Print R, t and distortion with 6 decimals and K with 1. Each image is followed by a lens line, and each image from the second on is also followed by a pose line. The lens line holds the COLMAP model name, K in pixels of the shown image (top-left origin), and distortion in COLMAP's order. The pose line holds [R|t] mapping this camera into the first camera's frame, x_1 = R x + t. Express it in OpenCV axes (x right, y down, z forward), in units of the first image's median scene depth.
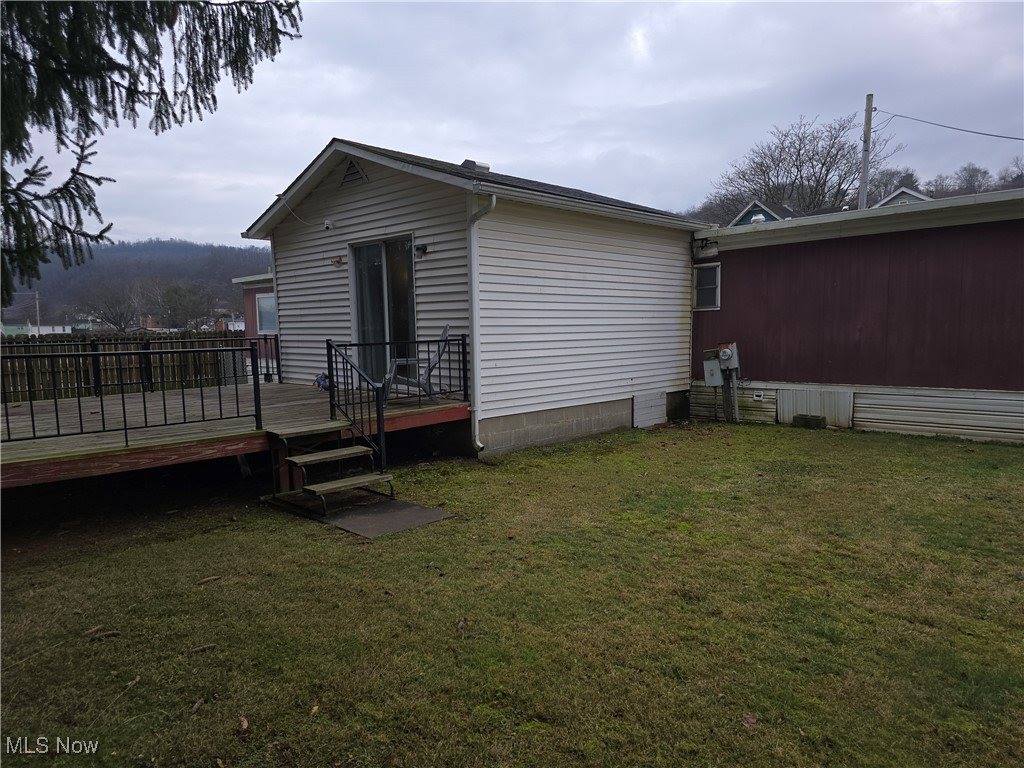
lens RADIAL K [[686.9, 0, 509.6], [0, 686.9, 400.0], [0, 0, 1]] dist [0.068060, -0.050121]
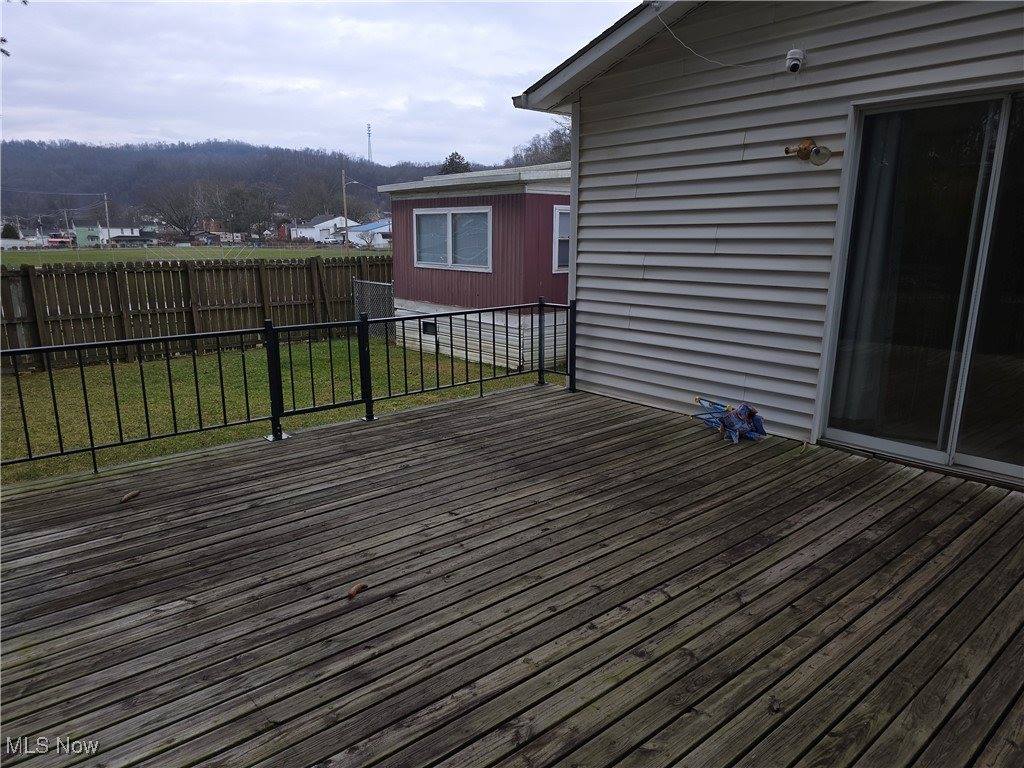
lens RADIAL K [[686.9, 0, 509.6], [0, 686.9, 400.0], [0, 0, 1]] dist [0.068060, -0.050121]
pose [[0.996636, 0.036508, -0.073373, -0.343924], [-0.026982, 0.991553, 0.126862, -0.084840], [0.077385, -0.124456, 0.989203, 0.469541]]
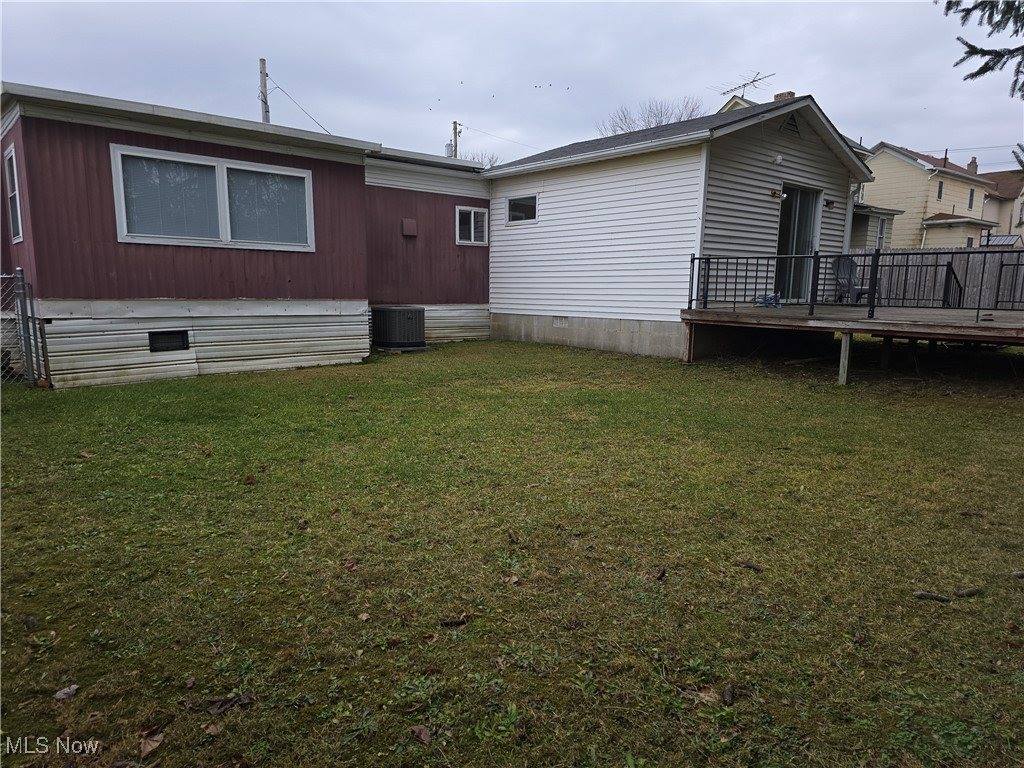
lens RADIAL K [[674.3, 0, 520.4], [0, 674.3, 384.8], [0, 0, 1]] dist [0.058611, -0.040234]
pose [[0.062130, -0.135408, 0.988840, -1.240765], [0.096818, 0.986899, 0.129059, -0.065753], [-0.993361, 0.087719, 0.074426, 1.182429]]
